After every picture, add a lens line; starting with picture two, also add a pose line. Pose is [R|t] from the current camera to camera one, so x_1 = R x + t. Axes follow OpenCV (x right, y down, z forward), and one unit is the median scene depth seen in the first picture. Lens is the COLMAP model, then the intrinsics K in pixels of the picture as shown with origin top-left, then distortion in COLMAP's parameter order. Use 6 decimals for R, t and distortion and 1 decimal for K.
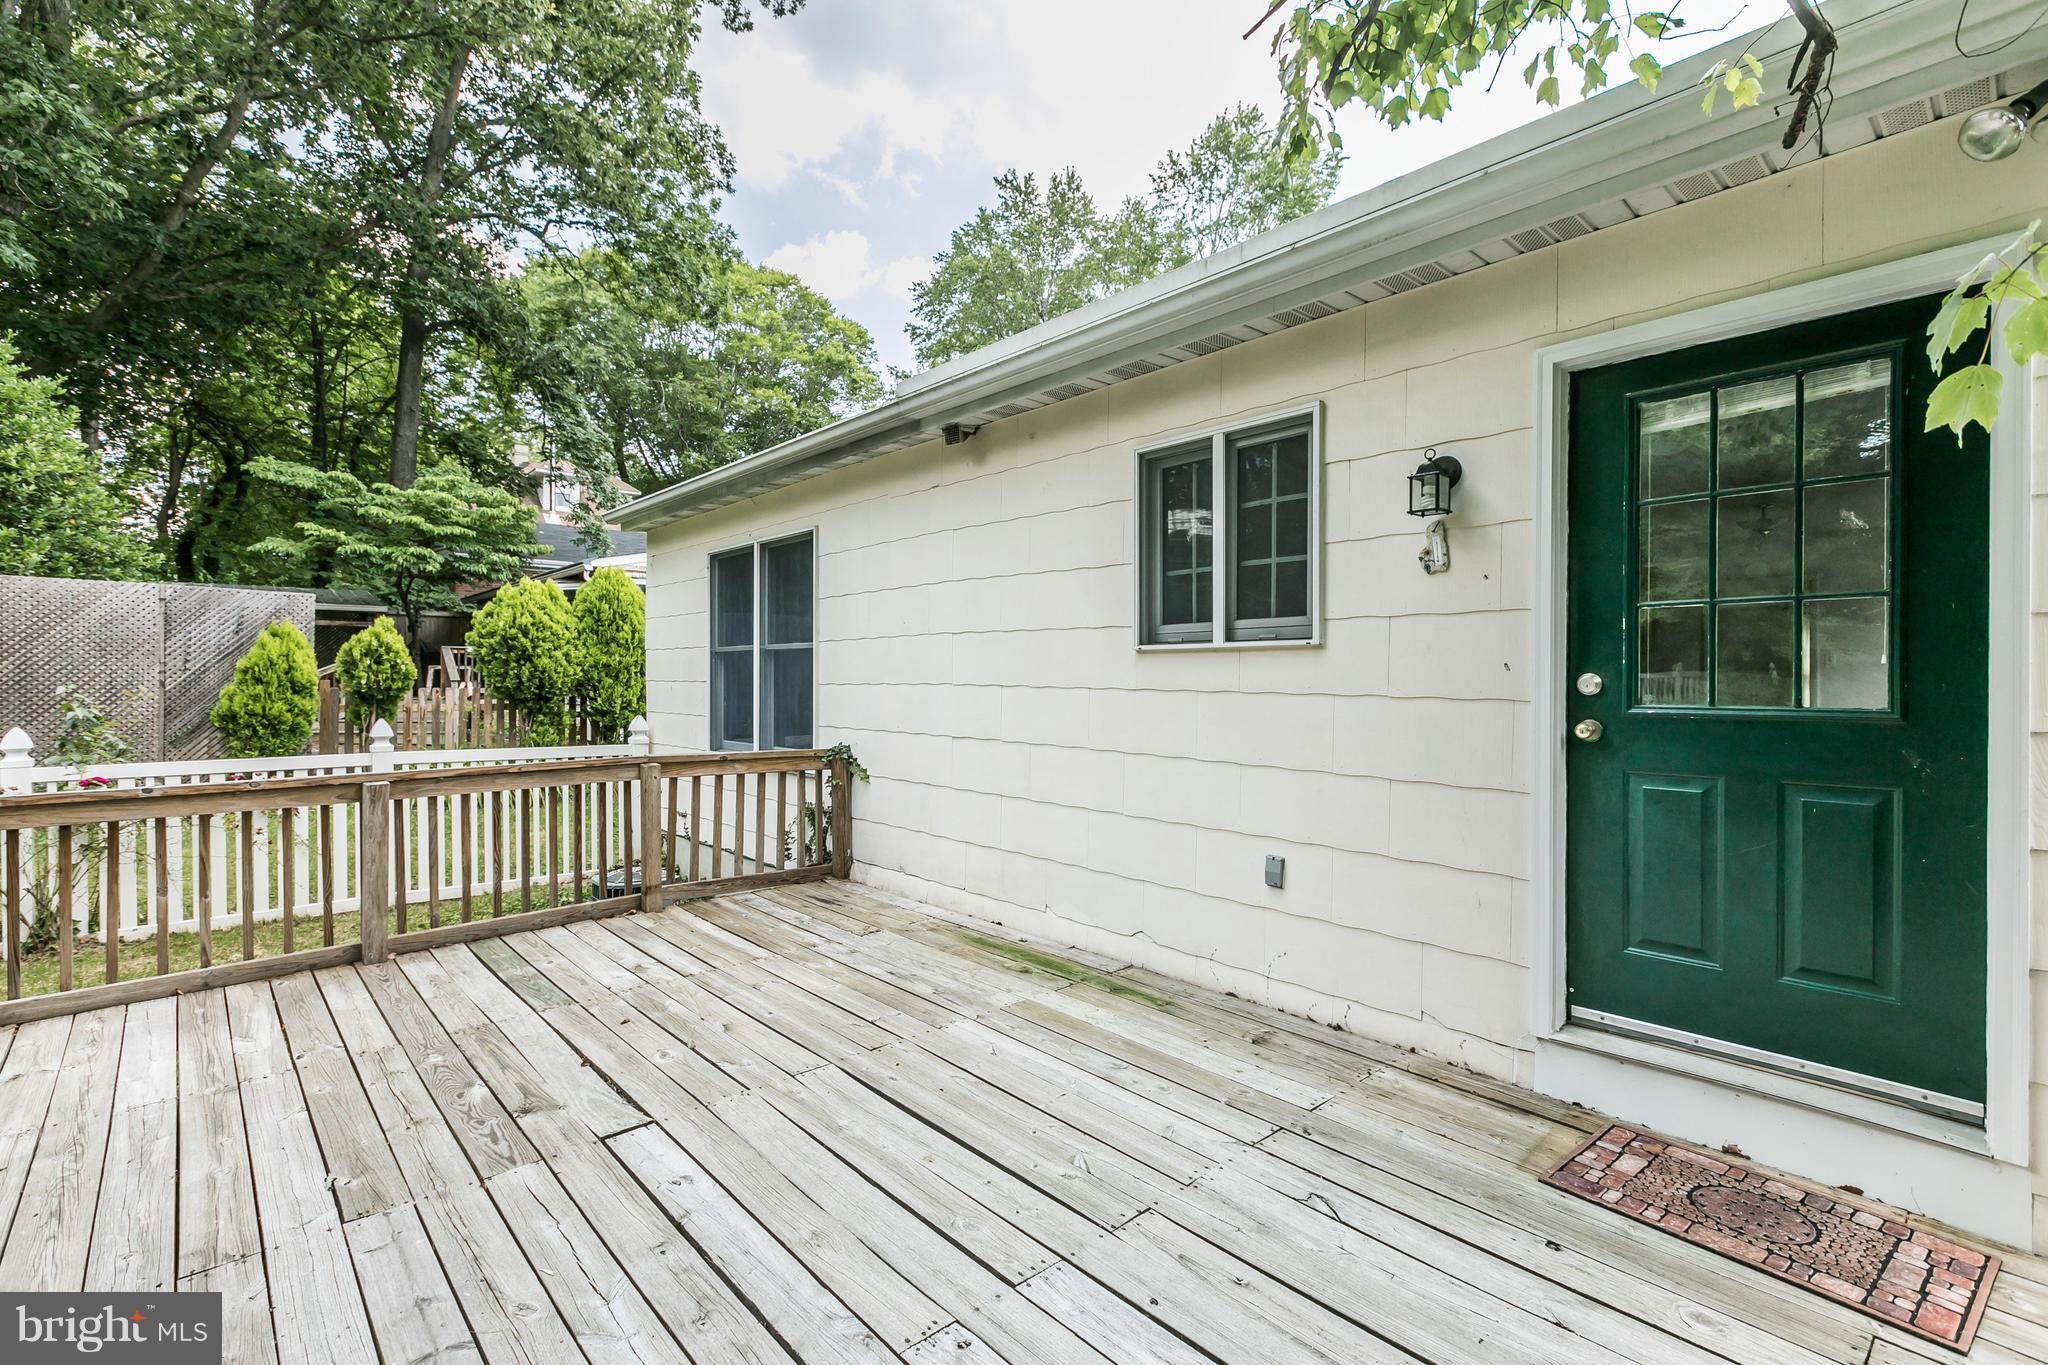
lens RADIAL K [[915.6, 0, 1006.7], [0, 915.6, 682.9], [0, 0, 1]] dist [-0.002279, -0.000536]
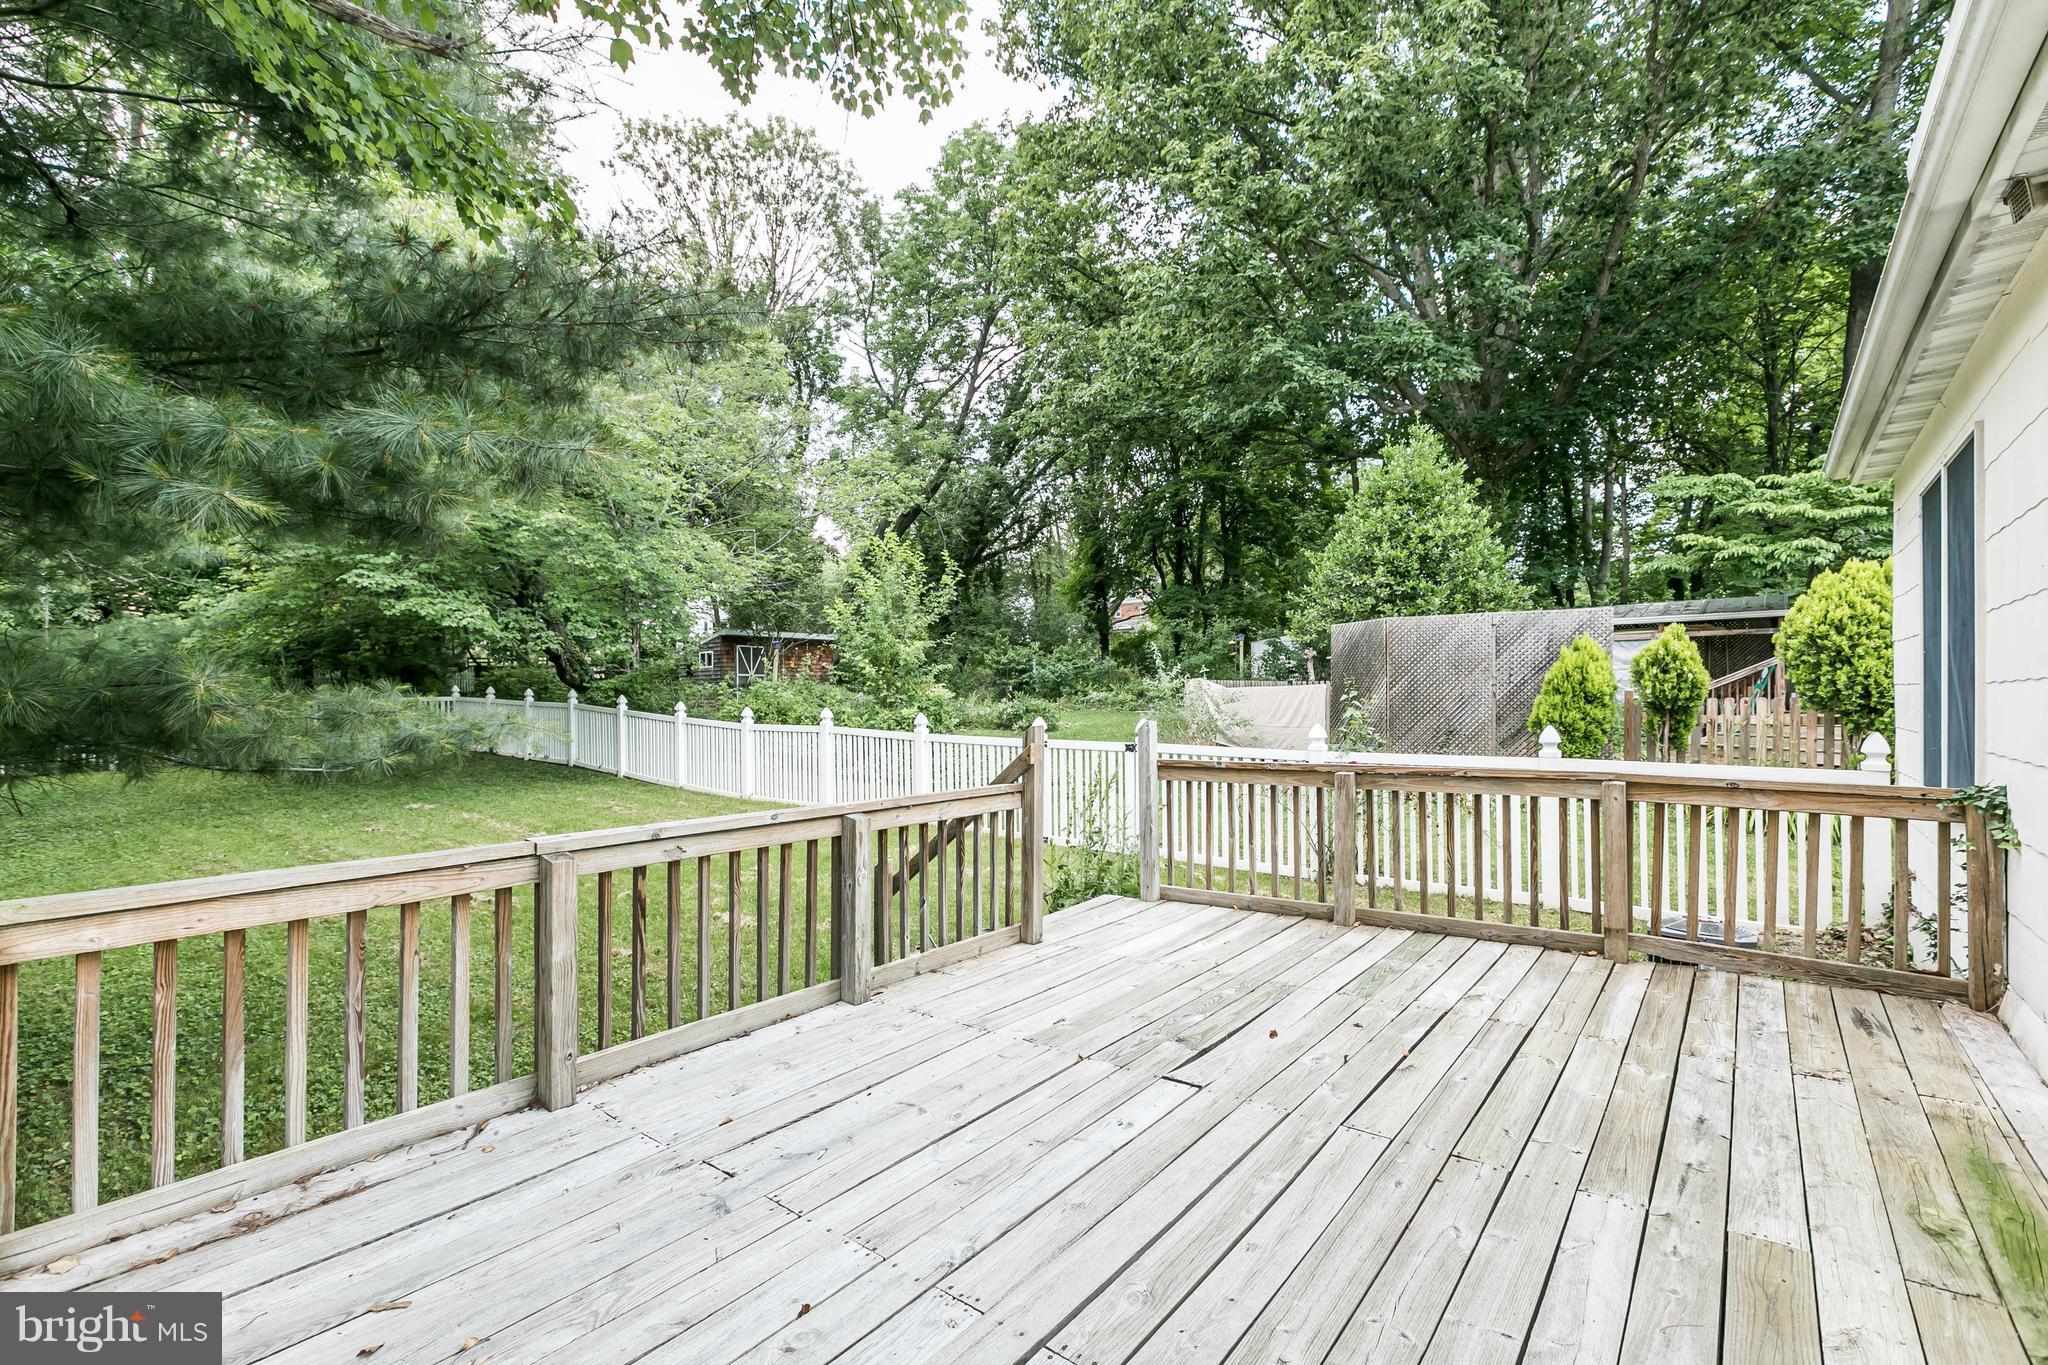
lens RADIAL K [[932.8, 0, 1021.6], [0, 932.8, 699.5], [0, 0, 1]] dist [0.002383, 0.000371]
pose [[0.173885, -0.001824, -0.984764, 0.180199], [0.003461, 0.999993, -0.001241, 0.006824], [0.984760, -0.003192, 0.173890, 0.165294]]
